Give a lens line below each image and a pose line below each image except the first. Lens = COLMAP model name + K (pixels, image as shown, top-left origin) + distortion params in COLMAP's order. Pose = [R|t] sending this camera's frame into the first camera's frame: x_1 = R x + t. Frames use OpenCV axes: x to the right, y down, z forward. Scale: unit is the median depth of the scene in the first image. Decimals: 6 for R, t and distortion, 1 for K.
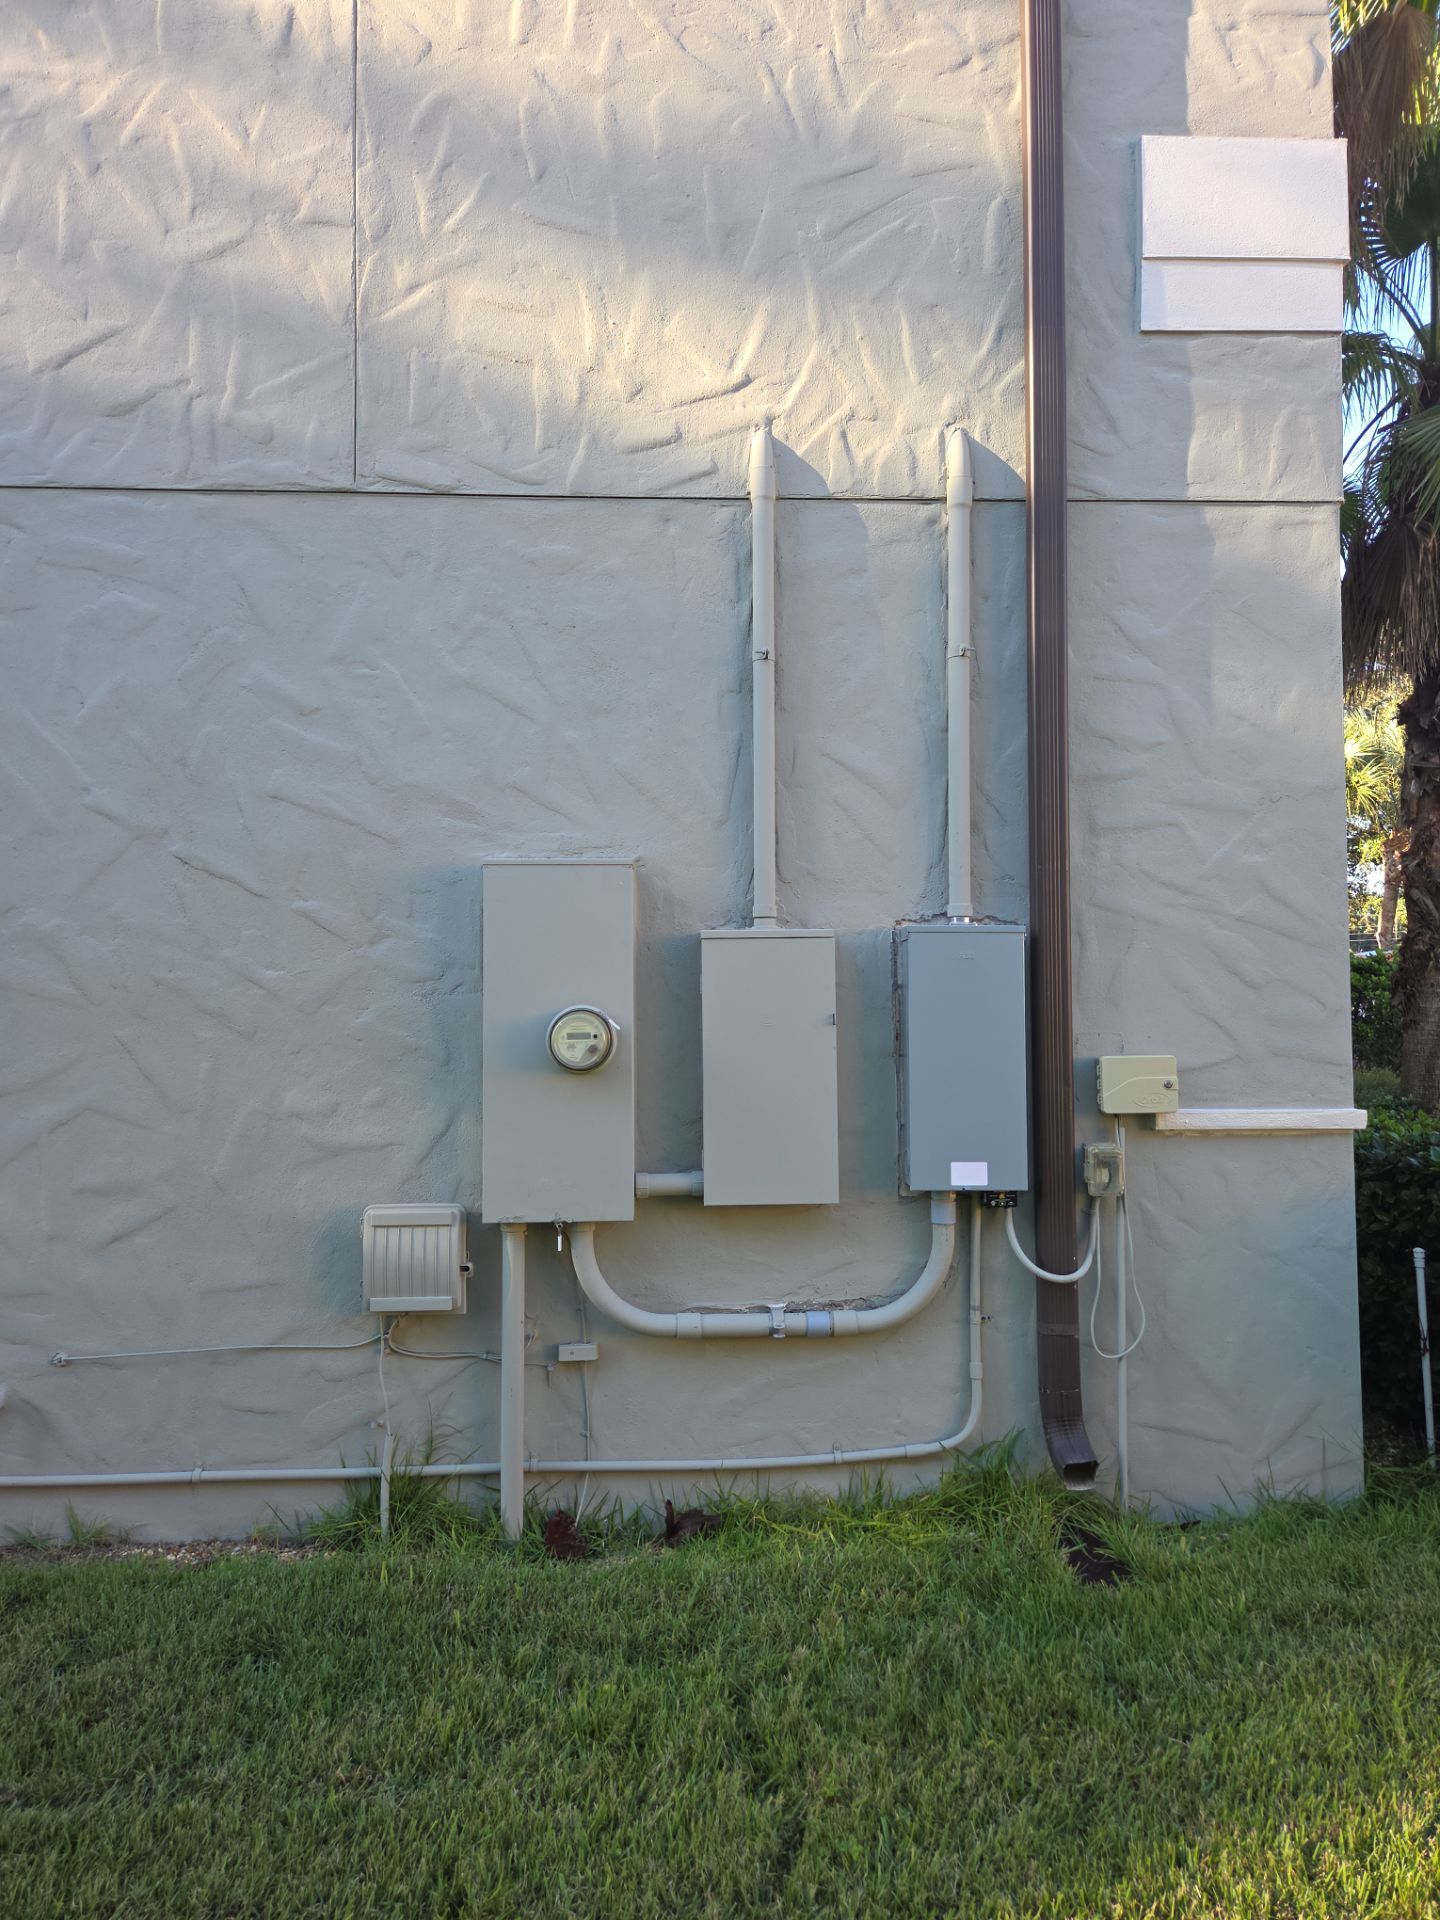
lens RADIAL K [[1305.6, 0, 753.7], [0, 1305.6, 945.3], [0, 0, 1]] dist [0.024161, -0.034225]
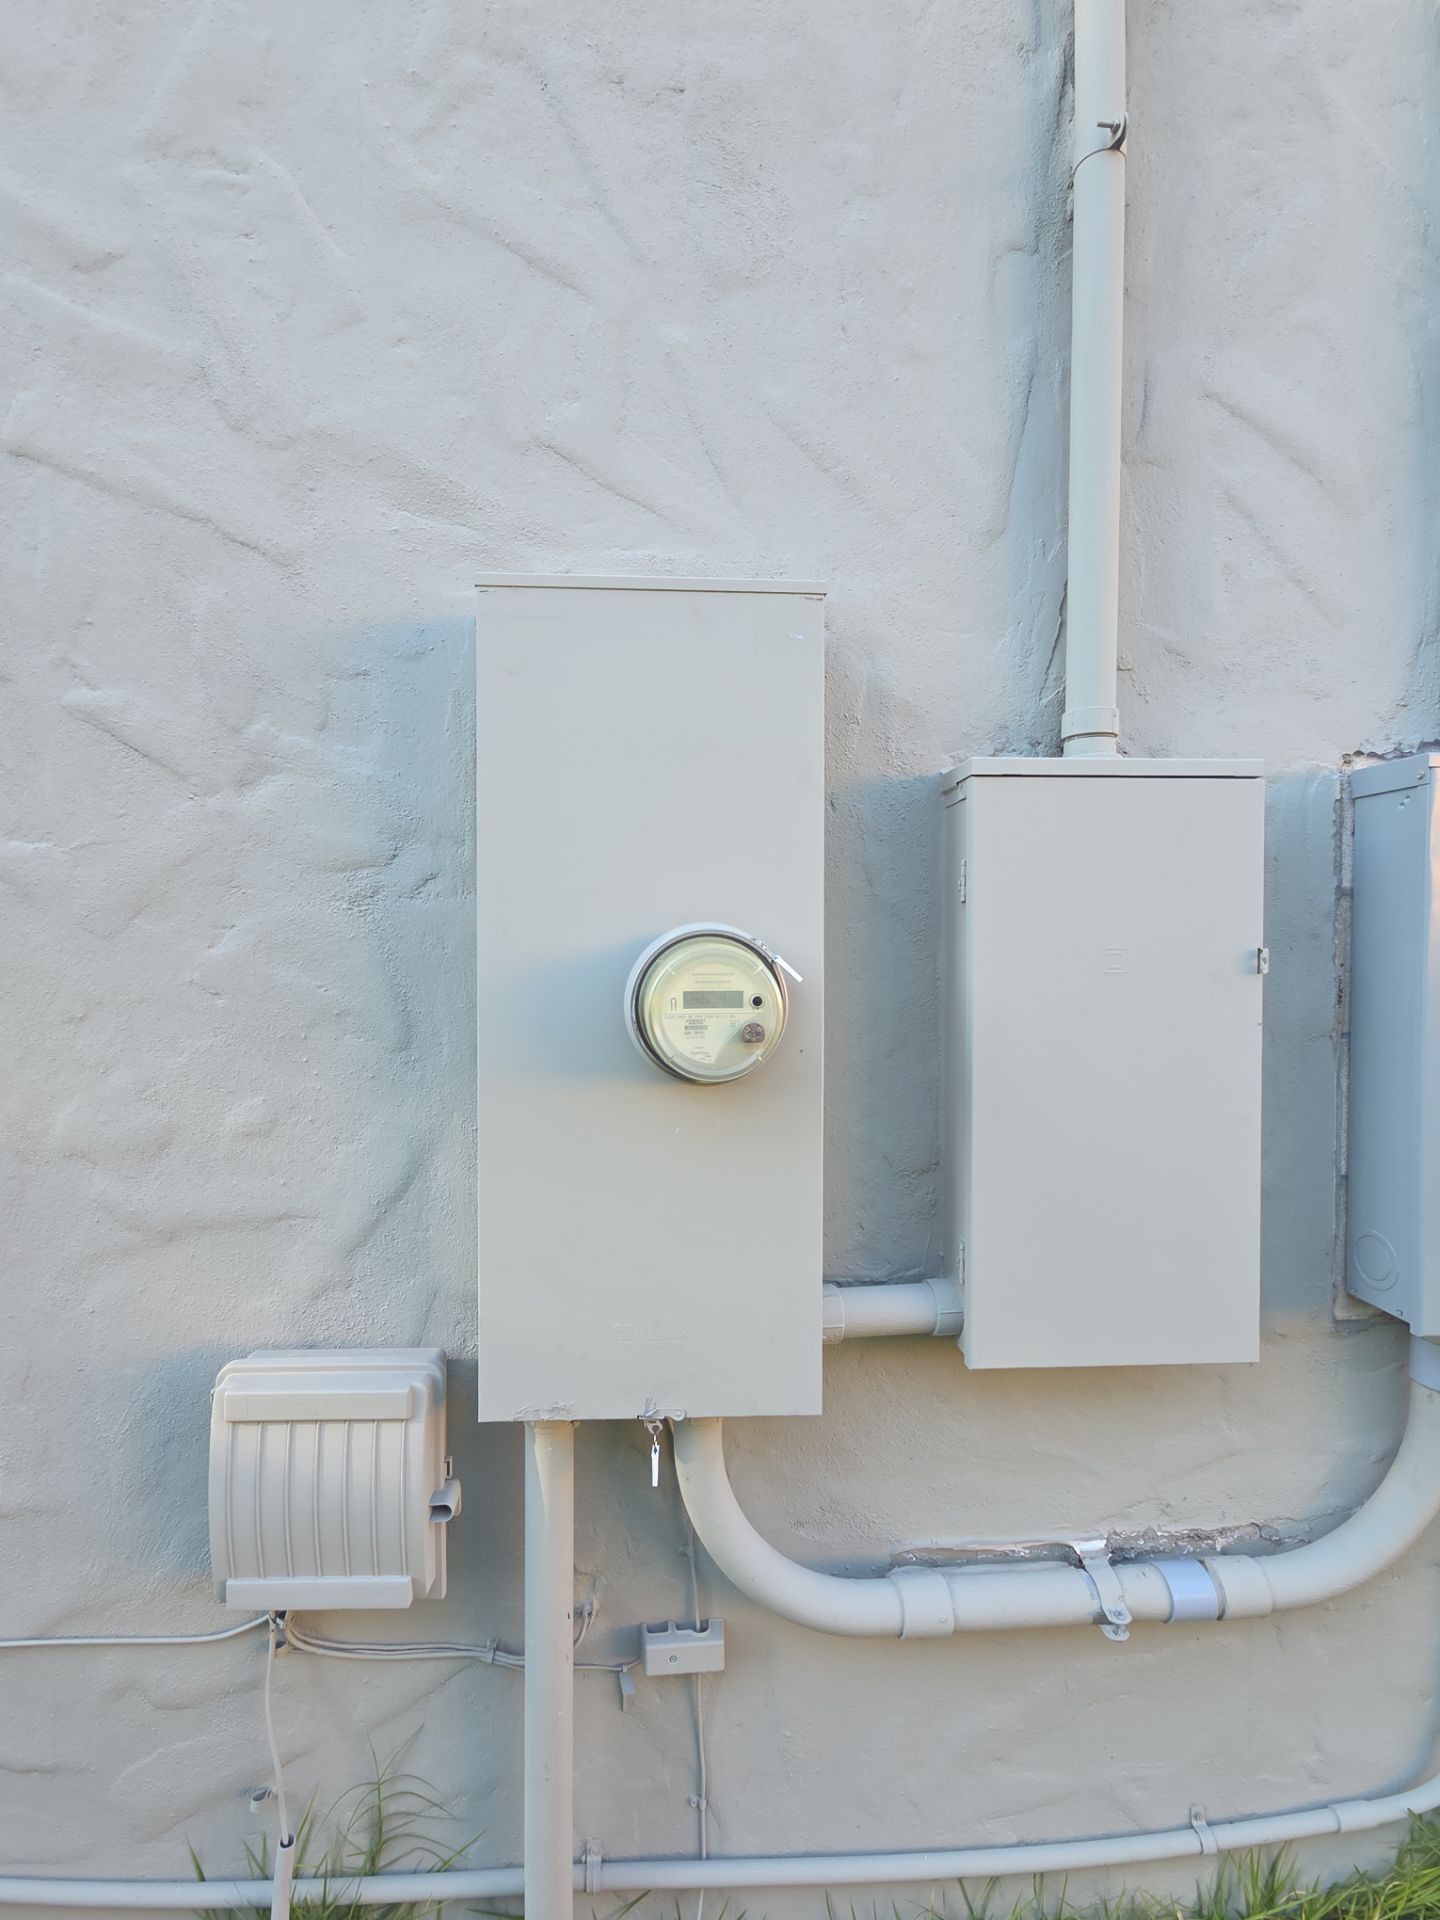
lens RADIAL K [[1305.6, 0, 765.7], [0, 1305.6, 948.6], [0, 0, 1]] dist [0.024161, -0.034225]
pose [[0.999919, 0.010565, -0.007152, -0.103622], [-0.010095, 0.997979, 0.062733, 0.025481], [0.007800, -0.062656, 0.998005, 0.538809]]
